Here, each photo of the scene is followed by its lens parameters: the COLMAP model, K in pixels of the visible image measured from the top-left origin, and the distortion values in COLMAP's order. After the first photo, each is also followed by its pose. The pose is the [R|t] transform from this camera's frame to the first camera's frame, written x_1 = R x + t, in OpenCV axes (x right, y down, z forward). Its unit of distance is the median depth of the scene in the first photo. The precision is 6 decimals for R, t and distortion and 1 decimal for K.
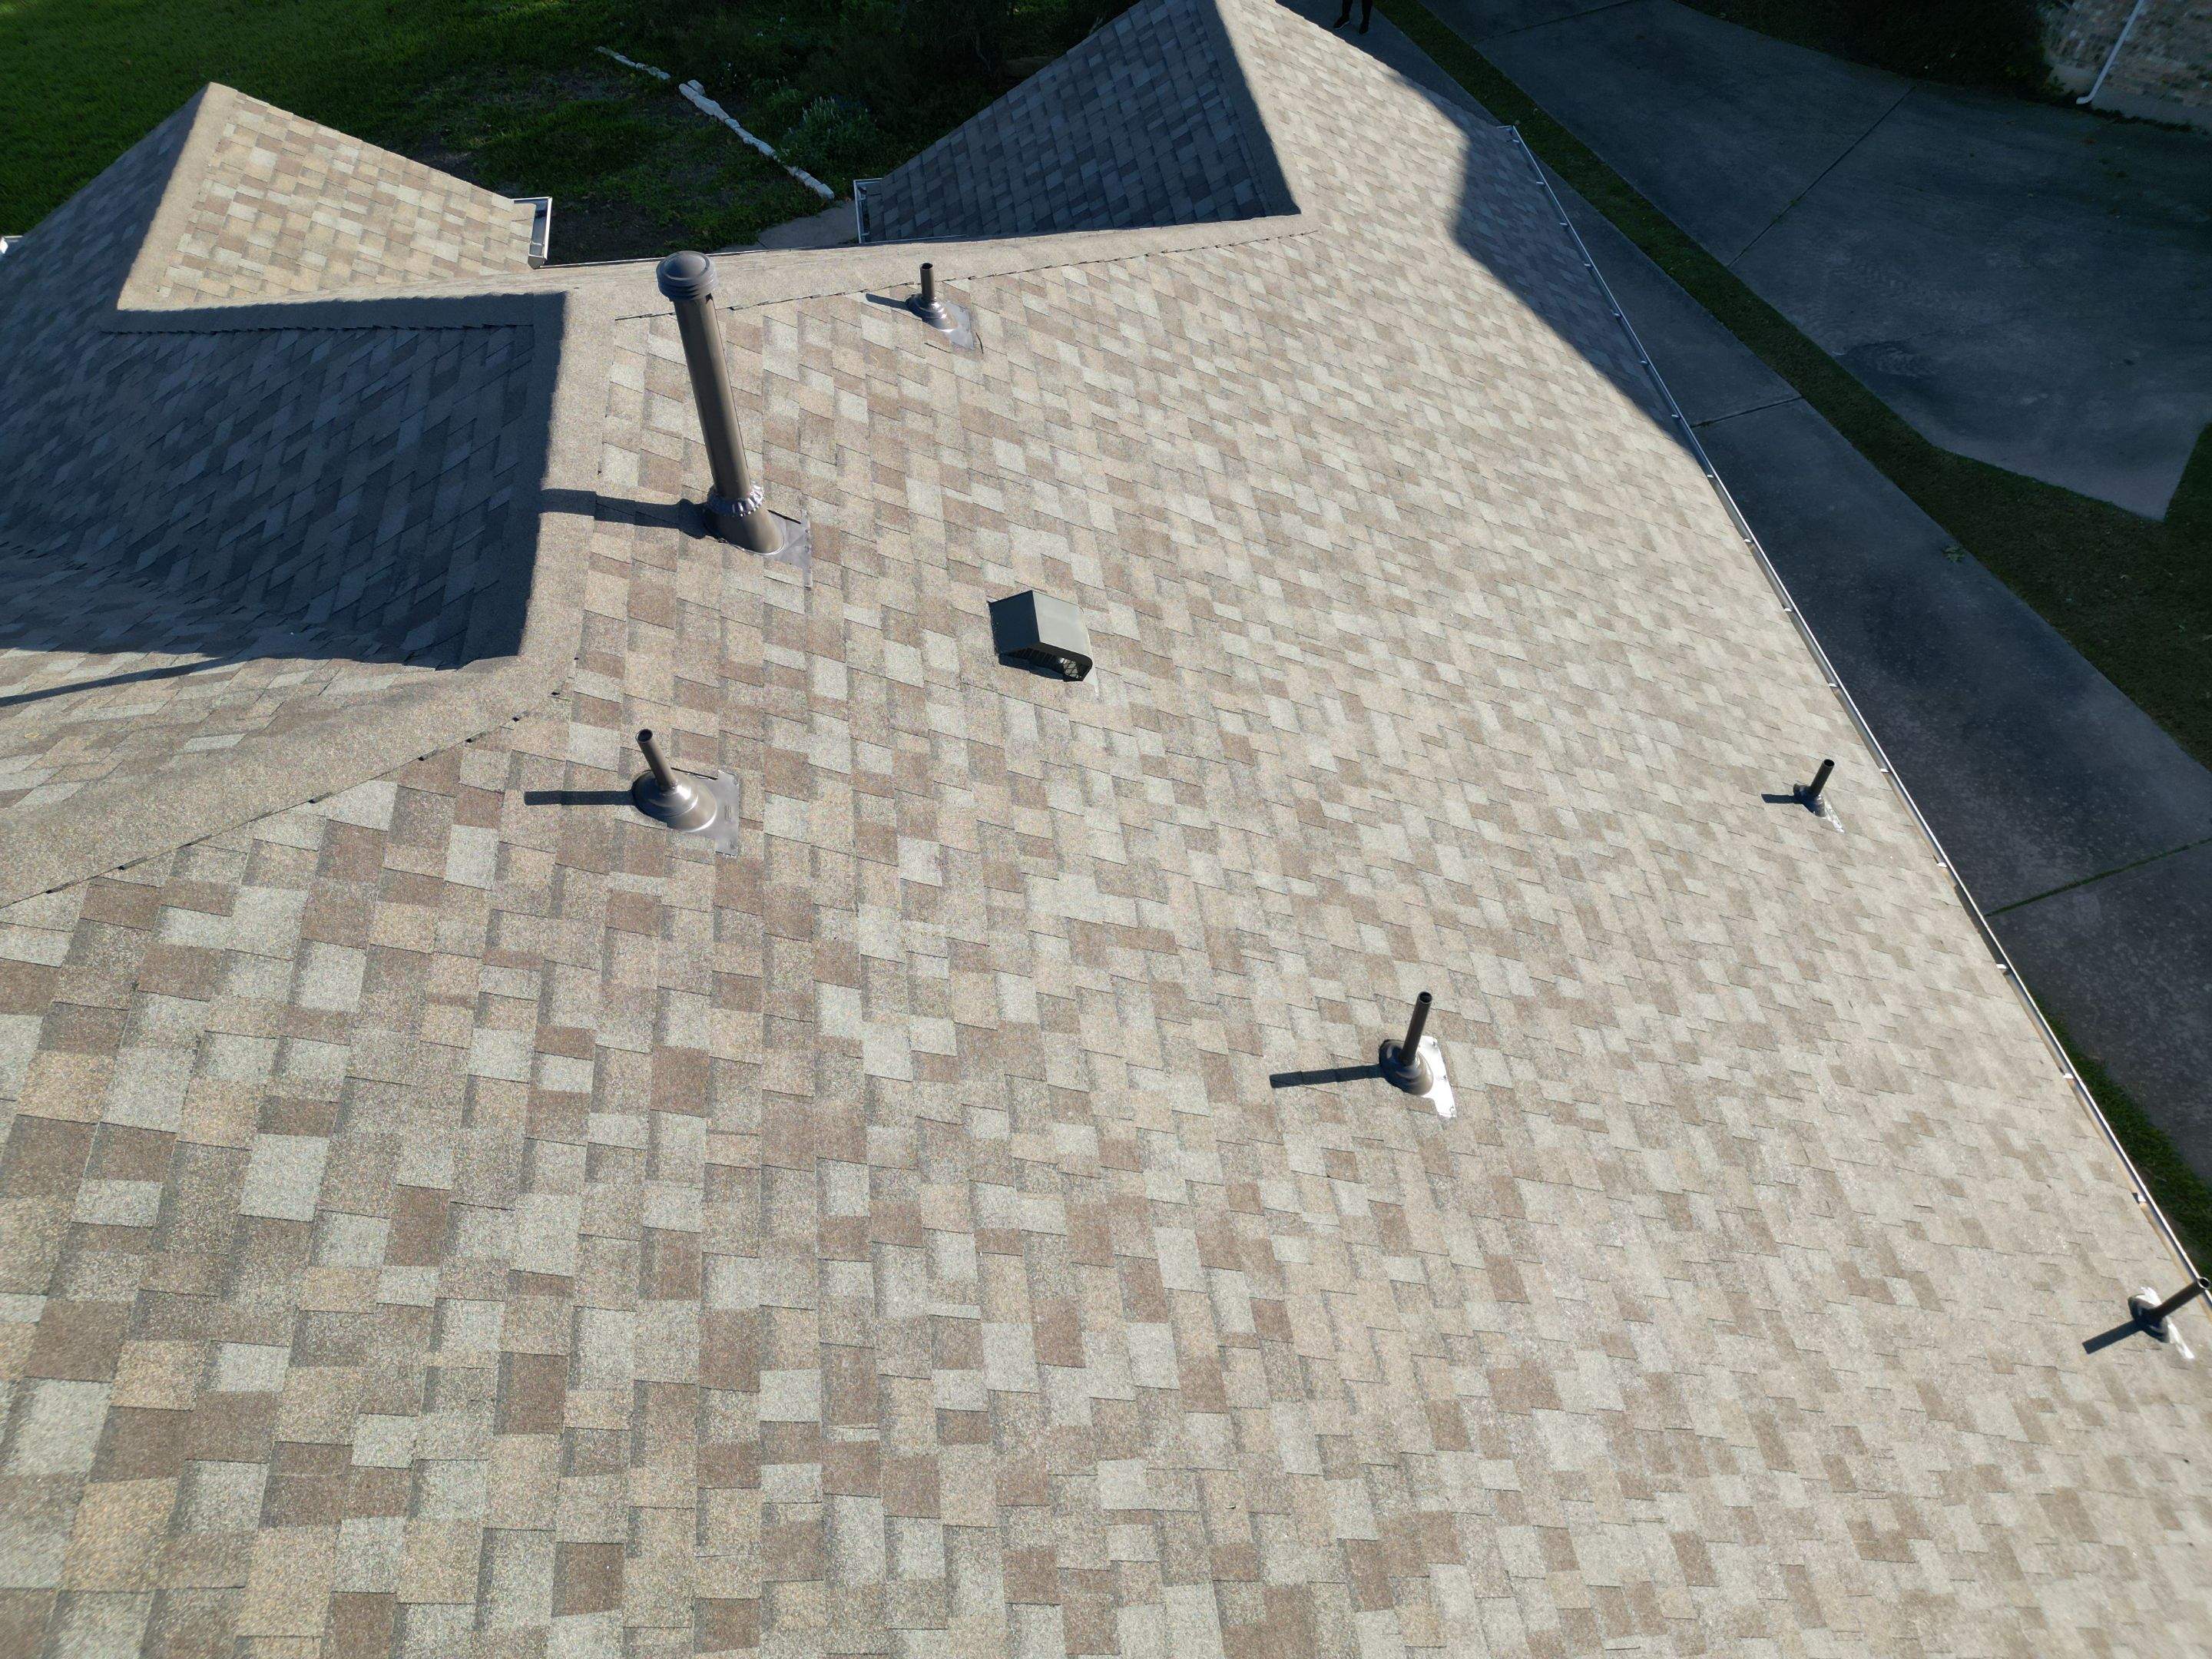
lens RADIAL K [[1546.8, 0, 1100.1], [0, 1546.8, 831.3], [0, 0, 1]] dist [0.078296, -0.080289]
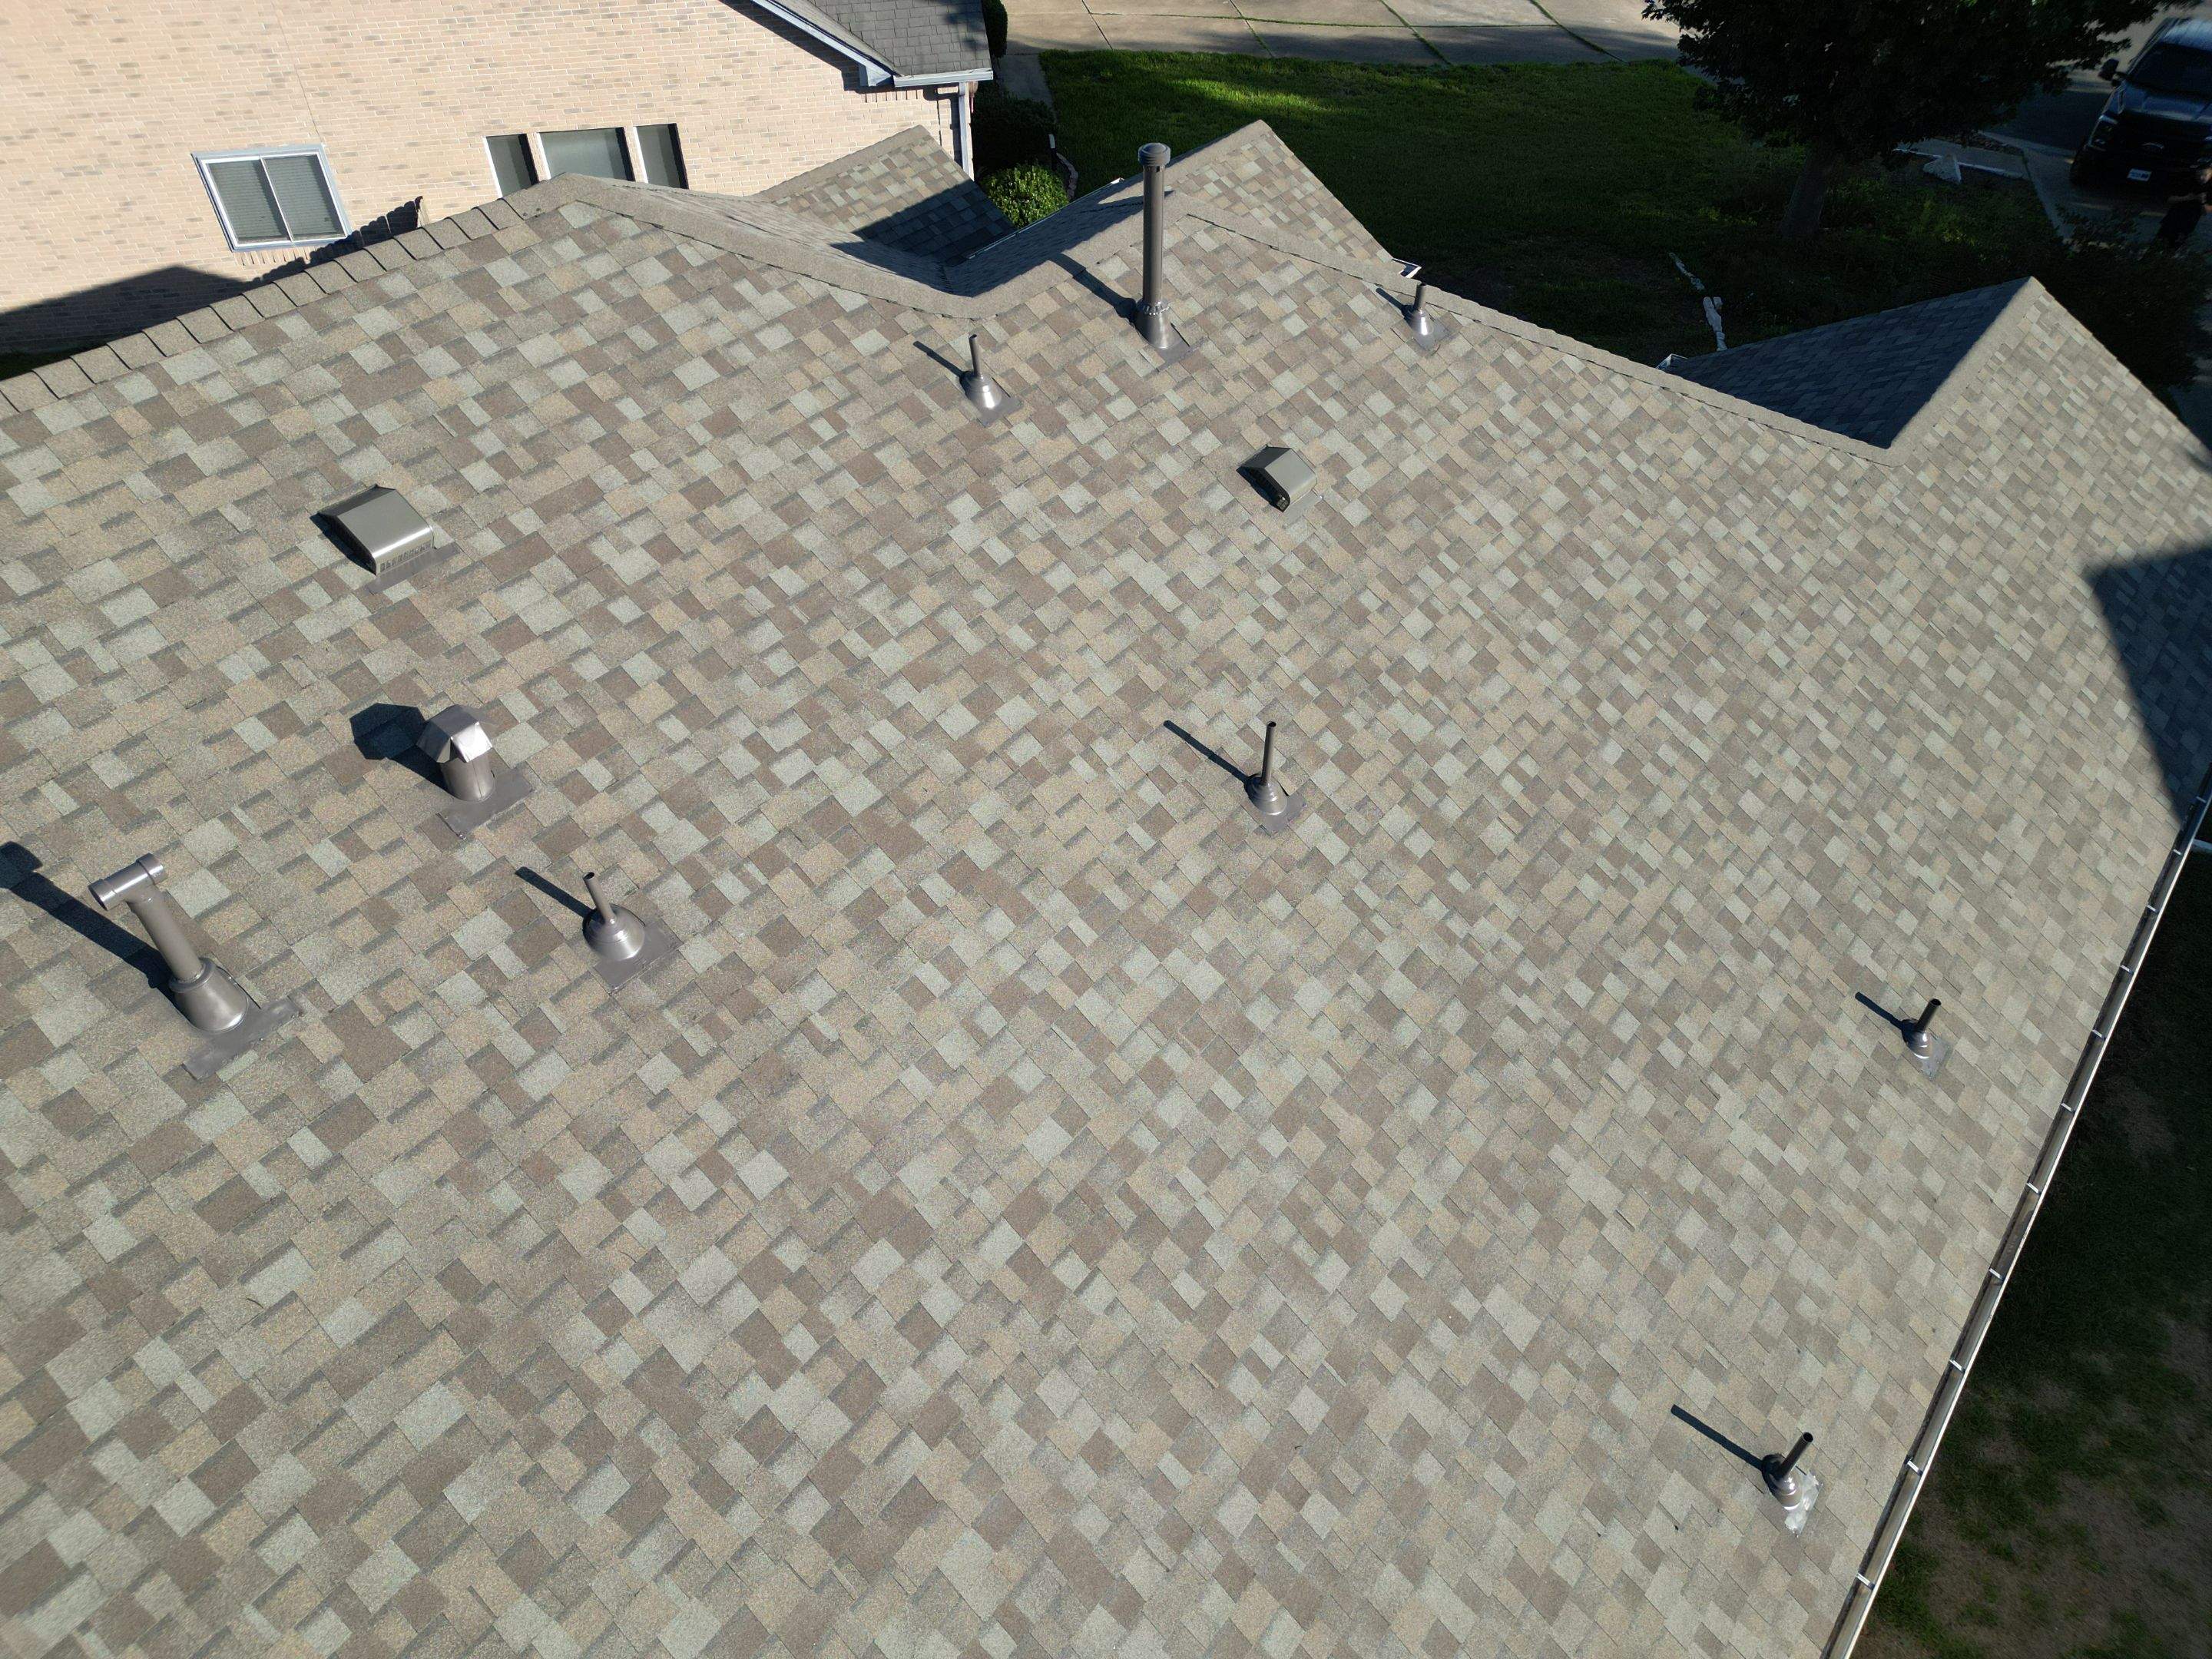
lens RADIAL K [[1551.1, 0, 1104.2], [0, 1551.1, 827.9], [0, 0, 1]] dist [0.072200, -0.071572]
pose [[0.690122, 0.499610, -0.523567, 1.105542], [-0.567126, 0.822773, 0.037587, 0.267070], [0.449555, 0.270989, 0.851155, -0.383707]]
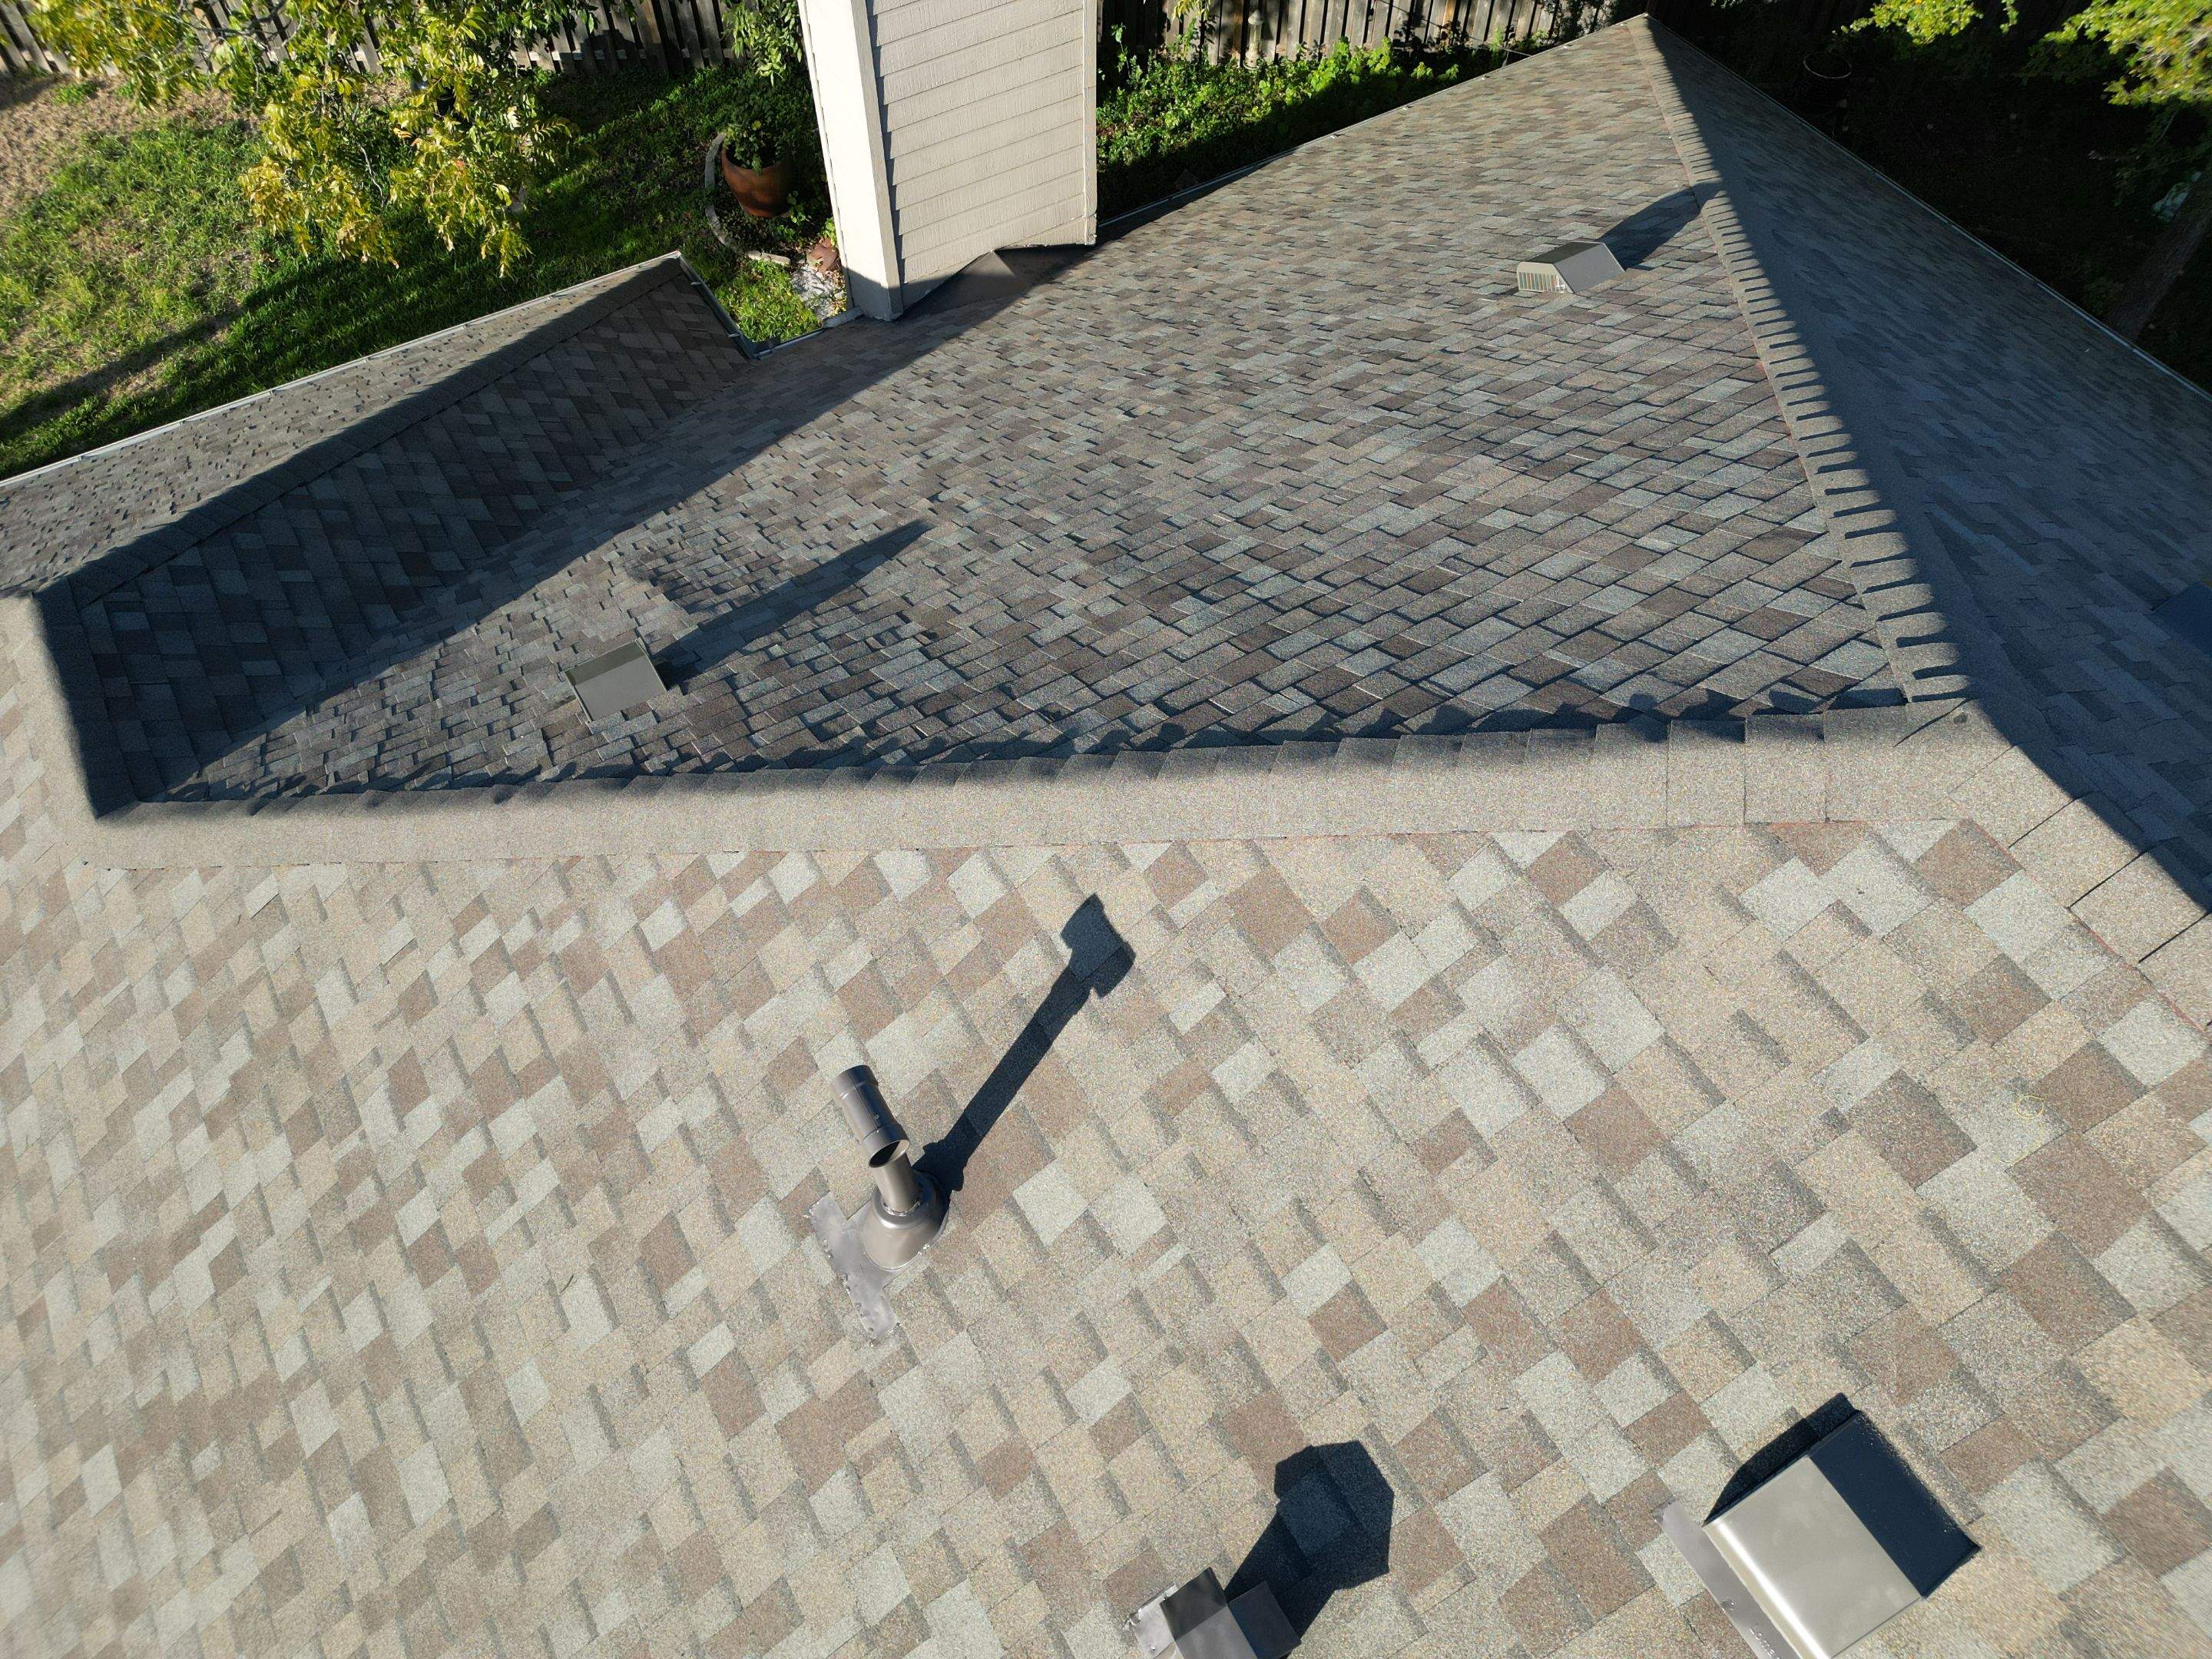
lens RADIAL K [[1551.1, 0, 1104.2], [0, 1551.1, 827.9], [0, 0, 1]] dist [0.072200, -0.071572]
pose [[-0.918553, 0.333673, -0.211951, -0.016744], [-0.305691, -0.259645, 0.916044, 0.045274], [0.250627, 0.906227, 0.340499, -0.051299]]
